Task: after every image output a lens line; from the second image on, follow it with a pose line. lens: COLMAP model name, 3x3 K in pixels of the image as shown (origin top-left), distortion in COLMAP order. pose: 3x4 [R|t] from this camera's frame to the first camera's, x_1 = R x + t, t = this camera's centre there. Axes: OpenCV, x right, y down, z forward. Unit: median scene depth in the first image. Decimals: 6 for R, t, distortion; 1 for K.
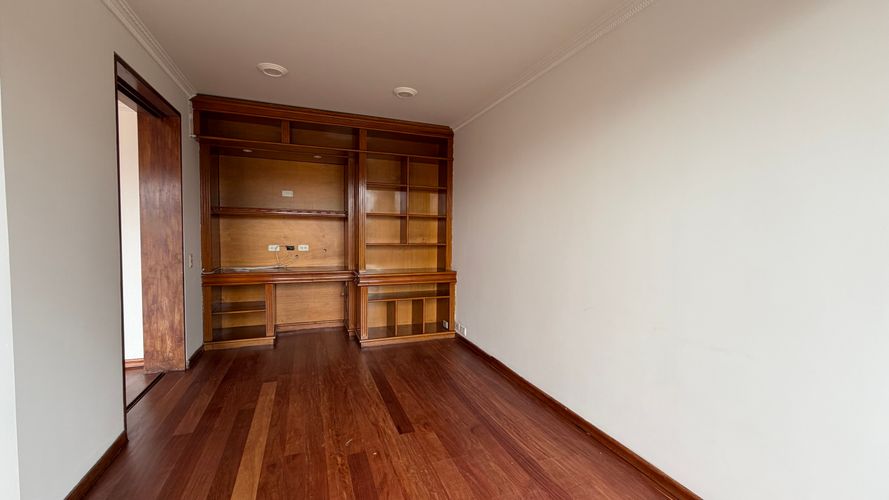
lens RADIAL K [[356.4, 0, 443.2], [0, 356.4, 251.9], [0, 0, 1]] dist [-0.000866, -0.000257]
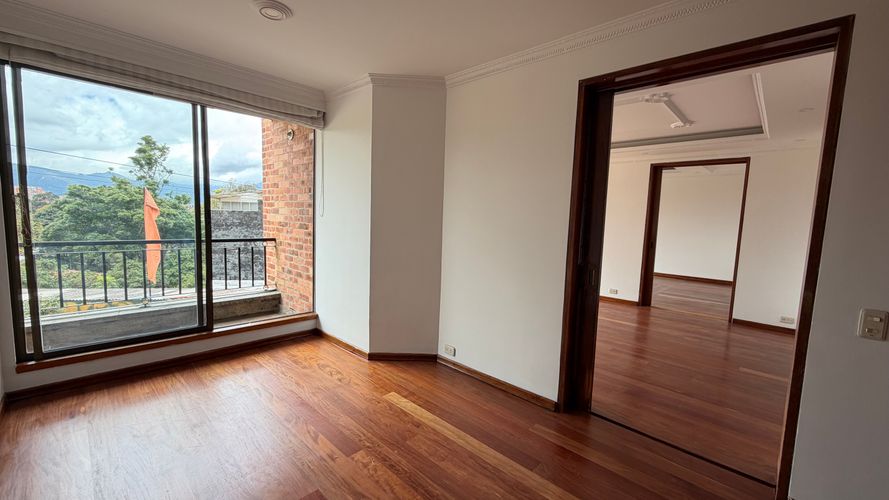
lens RADIAL K [[356.4, 0, 443.2], [0, 356.4, 251.9], [0, 0, 1]] dist [-0.000866, -0.000257]
pose [[-0.904334, -0.006542, -0.426776, -0.034045], [-0.072353, 0.987762, 0.138174, -0.131006], [0.420649, 0.155834, -0.893739, 1.740974]]
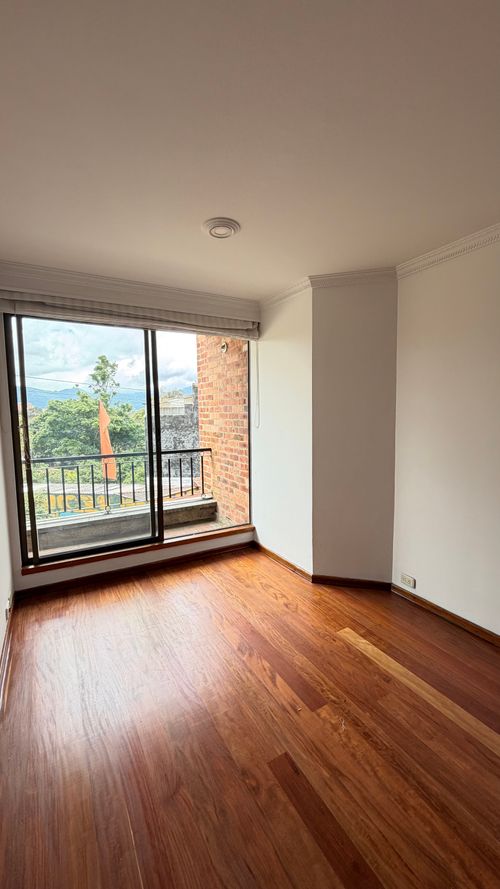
lens RADIAL K [[356.4, 0, 250.0], [0, 356.4, 444.5], [0, 0, 1]] dist [-0.000866, -0.000257]
pose [[-0.989657, 0.009666, -0.143130, 0.042257], [-0.010441, 0.990228, 0.139066, -0.177354], [0.143075, 0.139122, -0.979885, 1.594038]]
